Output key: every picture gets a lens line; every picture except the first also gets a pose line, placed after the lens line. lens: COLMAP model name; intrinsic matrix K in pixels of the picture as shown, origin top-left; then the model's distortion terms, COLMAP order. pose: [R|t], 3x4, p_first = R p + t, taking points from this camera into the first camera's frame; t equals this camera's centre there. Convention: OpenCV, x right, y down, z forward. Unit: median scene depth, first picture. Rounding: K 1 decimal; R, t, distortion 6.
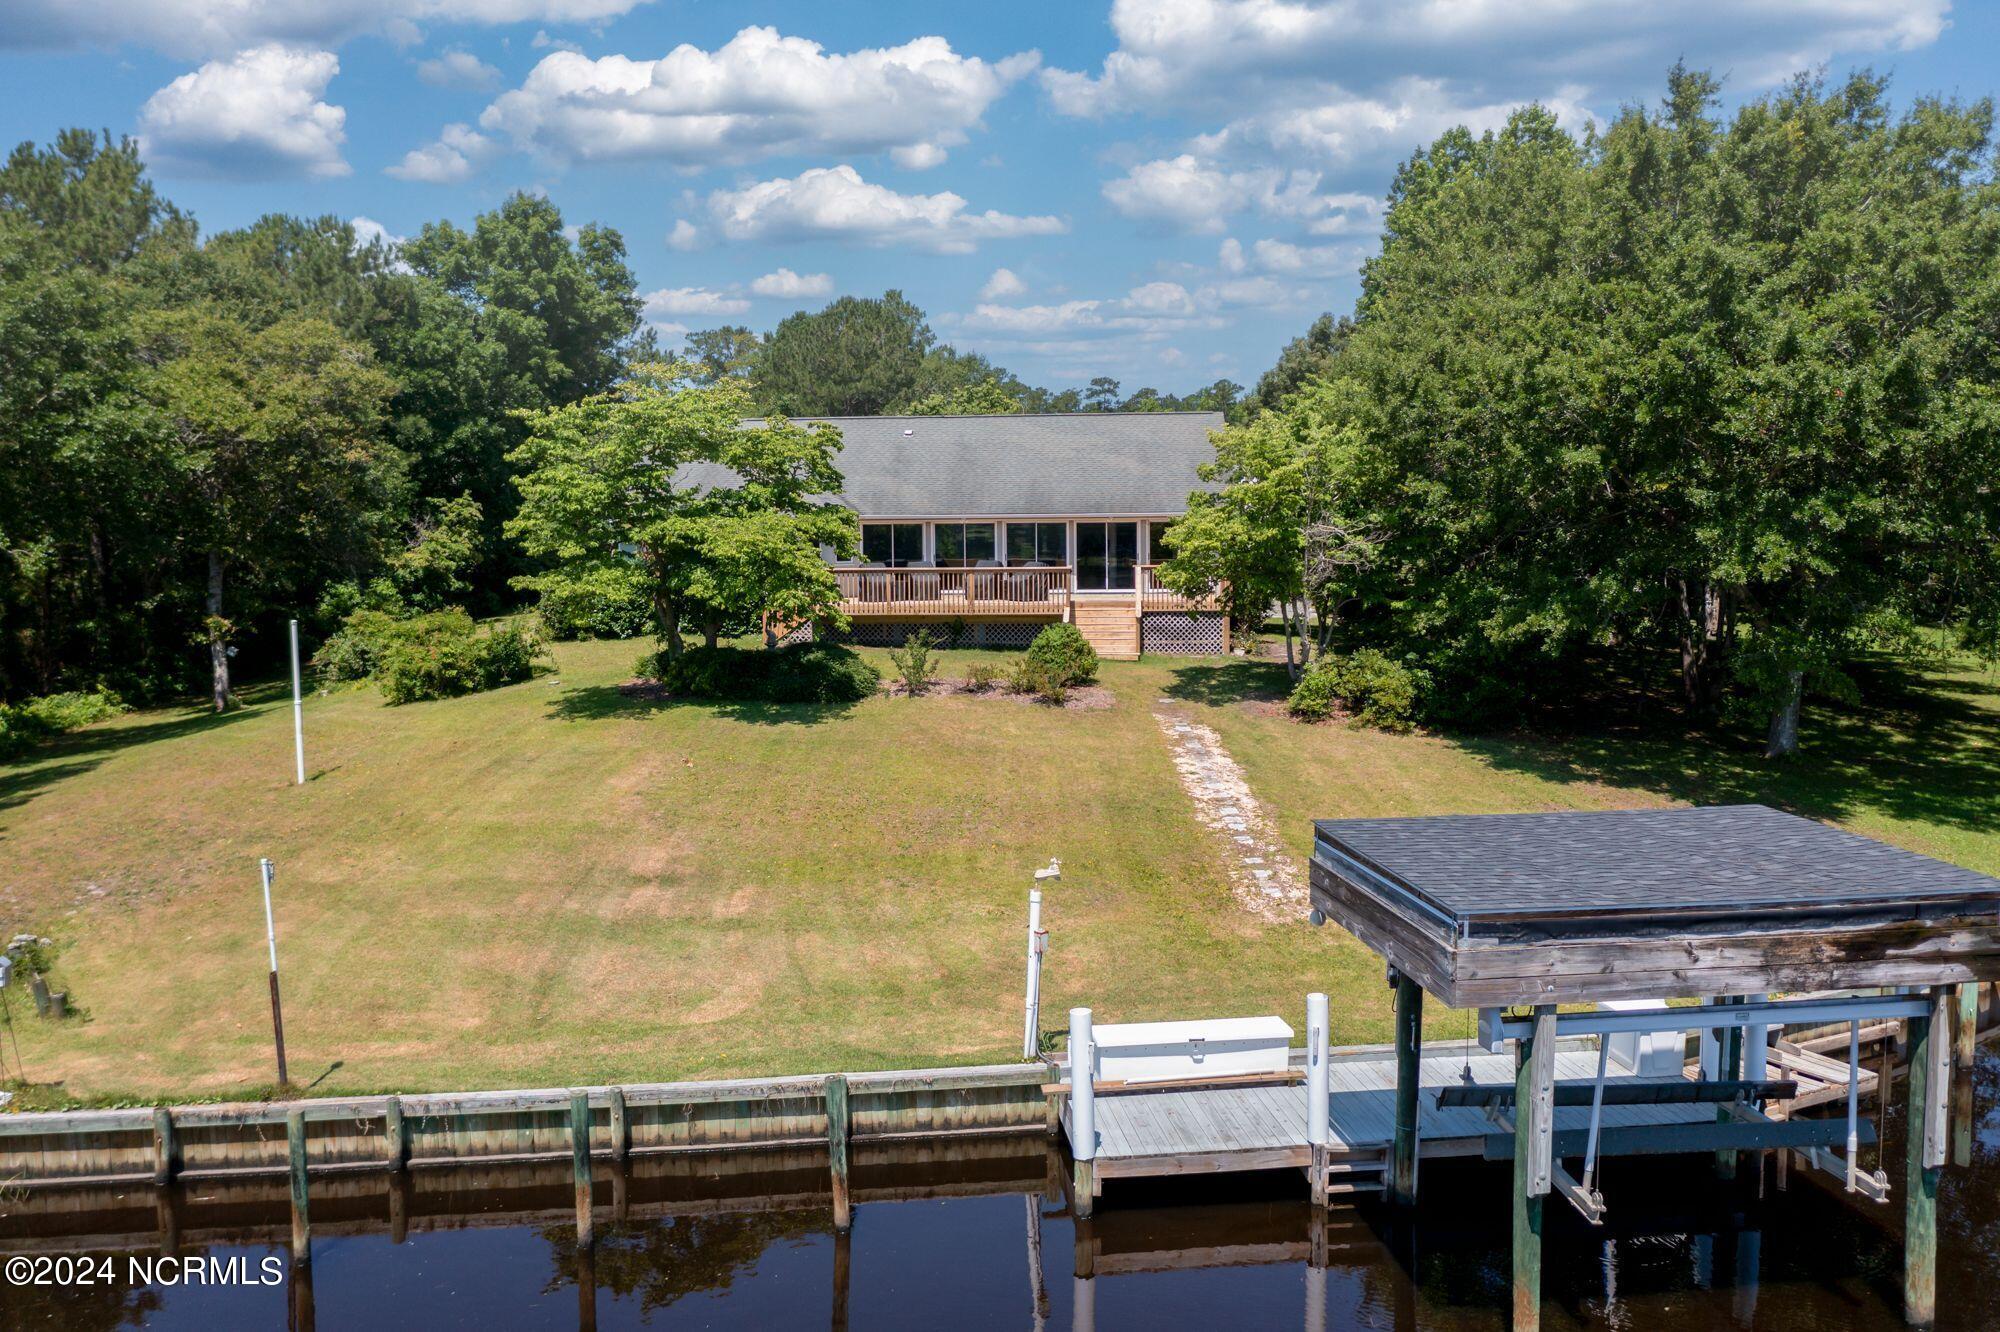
lens RADIAL K [[1427.7, 0, 1000.0], [0, 1427.7, 666.0], [0, 0, 1]] dist [-0.005500, -0.002655]
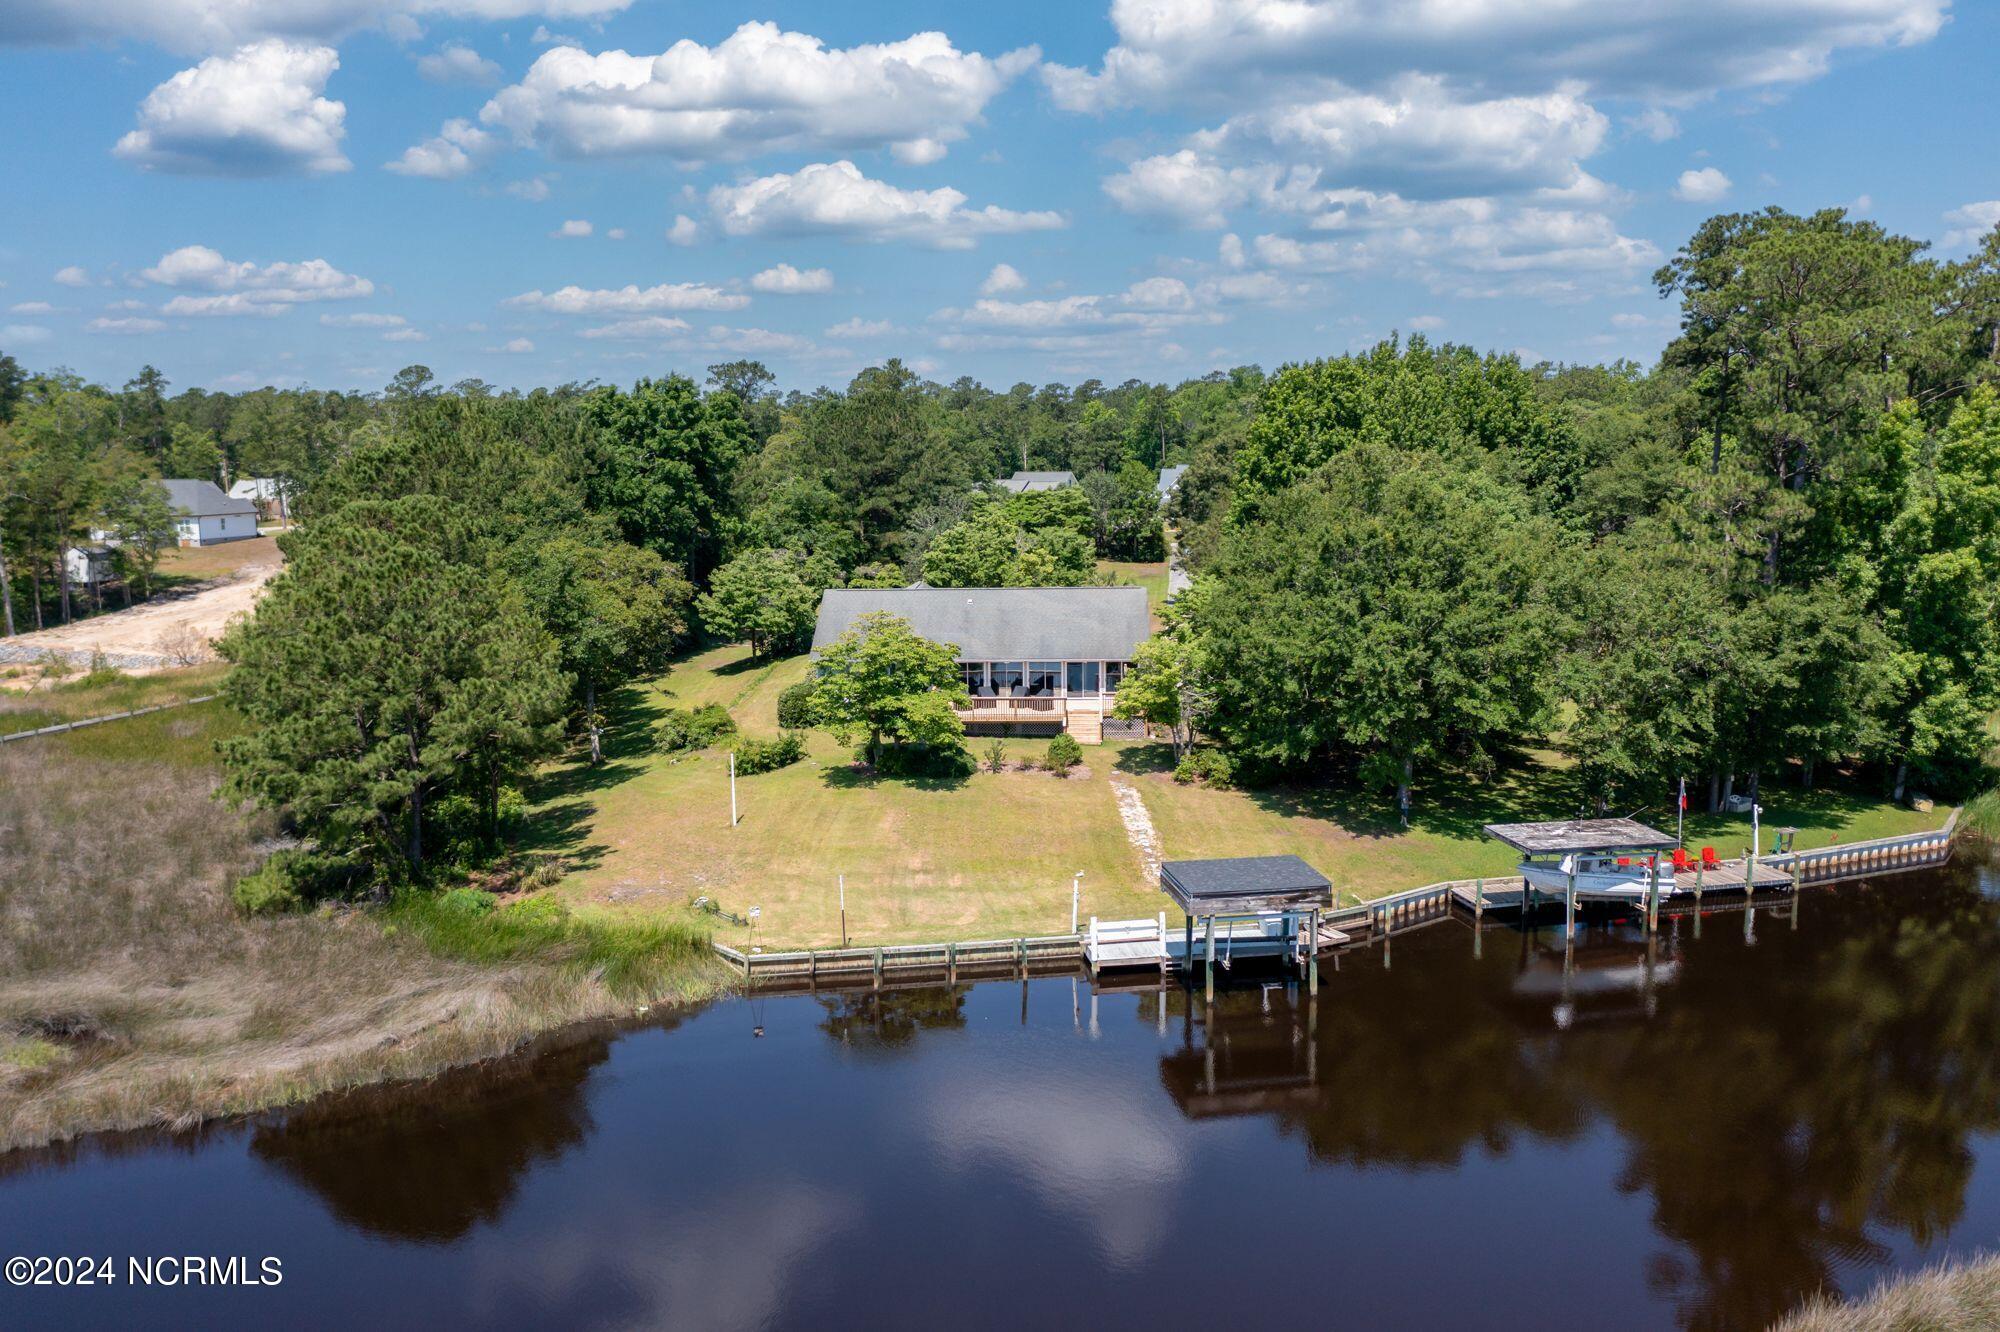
lens RADIAL K [[1427.7, 0, 1000.0], [0, 1427.7, 666.0], [0, 0, 1]] dist [-0.005500, -0.002655]
pose [[0.999144, -0.005779, 0.040966, -0.230014], [0.003469, 0.998412, 0.056233, -0.419440], [-0.041226, -0.056042, 0.997577, -1.791264]]
